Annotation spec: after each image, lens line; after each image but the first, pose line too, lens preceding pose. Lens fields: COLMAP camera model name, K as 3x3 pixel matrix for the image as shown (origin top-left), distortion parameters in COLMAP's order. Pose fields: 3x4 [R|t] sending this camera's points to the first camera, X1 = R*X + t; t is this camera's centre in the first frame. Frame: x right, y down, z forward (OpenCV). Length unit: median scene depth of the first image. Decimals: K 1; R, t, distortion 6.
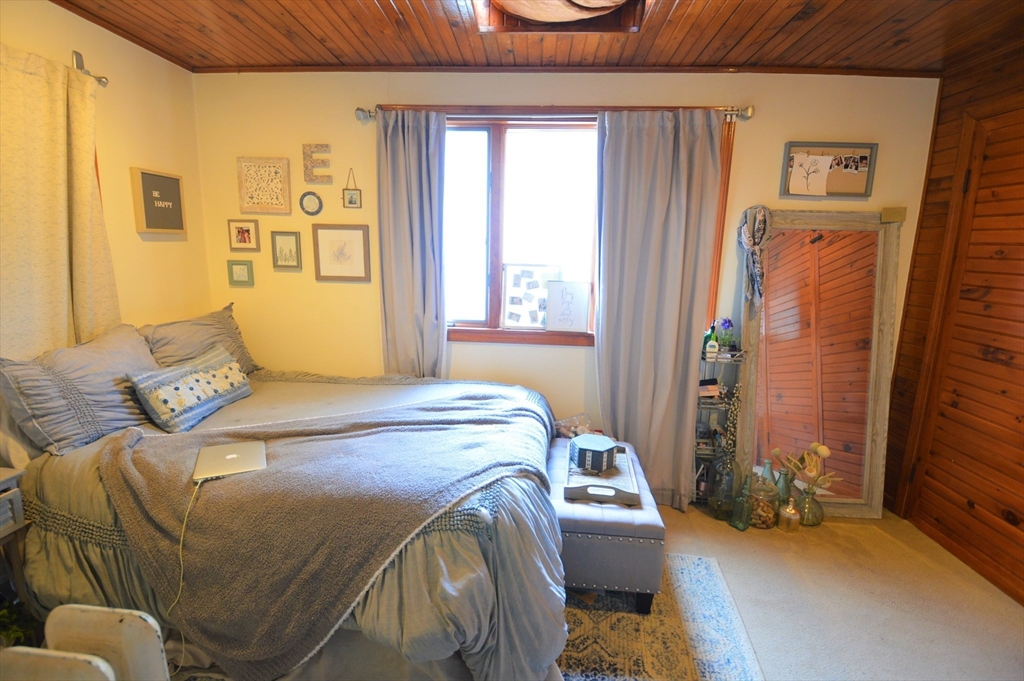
lens RADIAL K [[462.6, 0, 513.6], [0, 462.6, 341.6], [0, 0, 1]] dist [0.025759, -0.041414]
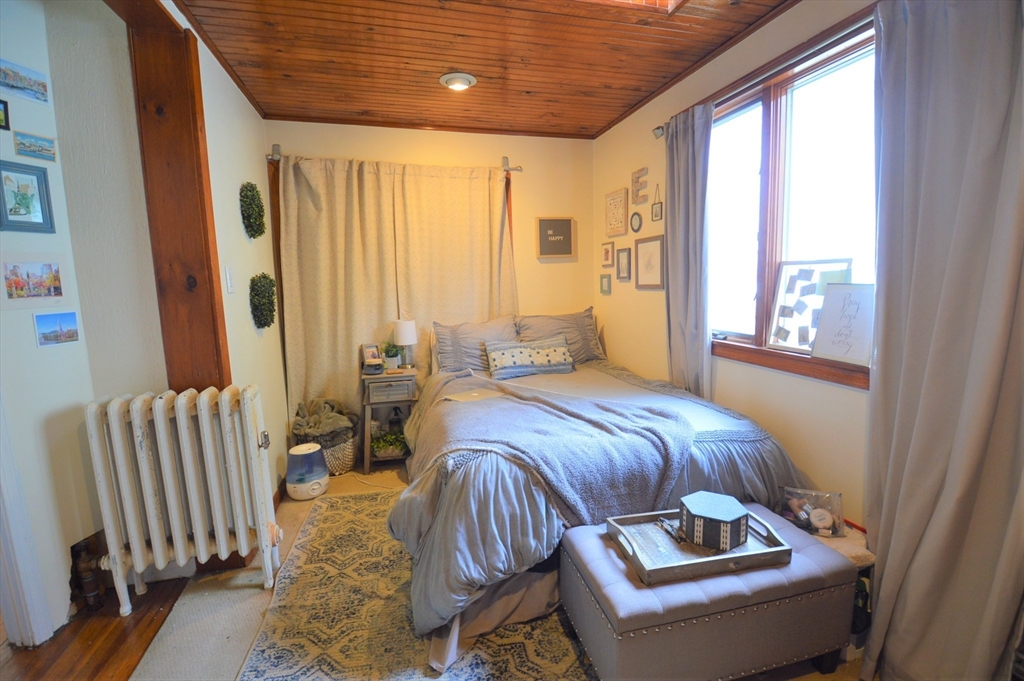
lens RADIAL K [[462.6, 0, 513.6], [0, 462.6, 341.6], [0, 0, 1]] dist [0.025759, -0.041414]
pose [[0.326362, 0.092154, -0.940742, 0.596300], [-0.139725, 0.989006, 0.048409, -0.017509], [0.934861, 0.115646, 0.335650, 0.374897]]
